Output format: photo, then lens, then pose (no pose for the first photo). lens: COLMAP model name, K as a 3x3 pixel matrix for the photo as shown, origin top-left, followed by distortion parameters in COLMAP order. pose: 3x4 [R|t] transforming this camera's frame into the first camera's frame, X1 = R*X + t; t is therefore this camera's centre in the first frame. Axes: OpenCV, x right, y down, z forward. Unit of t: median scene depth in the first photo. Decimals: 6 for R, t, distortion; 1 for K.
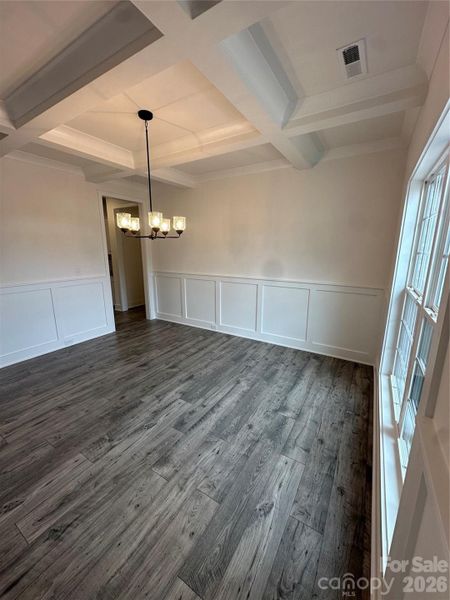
lens RADIAL K [[241.7, 0, 222.1], [0, 241.7, 300.7], [0, 0, 1]] dist [-0.000915, -0.000086]
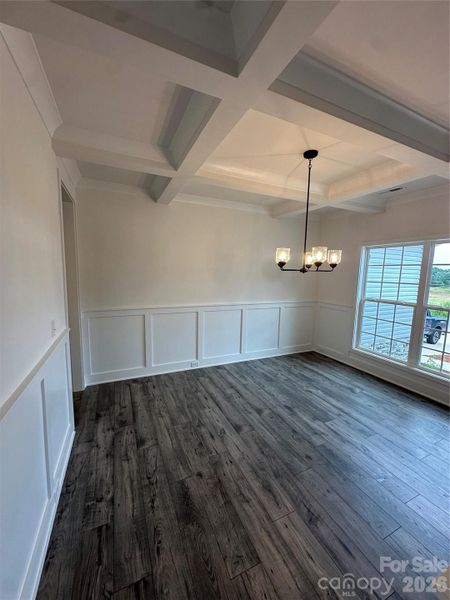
lens RADIAL K [[241.7, 0, 224.6], [0, 241.7, 299.8], [0, 0, 1]] dist [-0.000915, -0.000086]
pose [[0.544569, -0.087344, 0.834156, -0.971236], [0.160918, 0.986966, -0.001708, -0.147006], [-0.823134, 0.135160, 0.551527, 0.557045]]
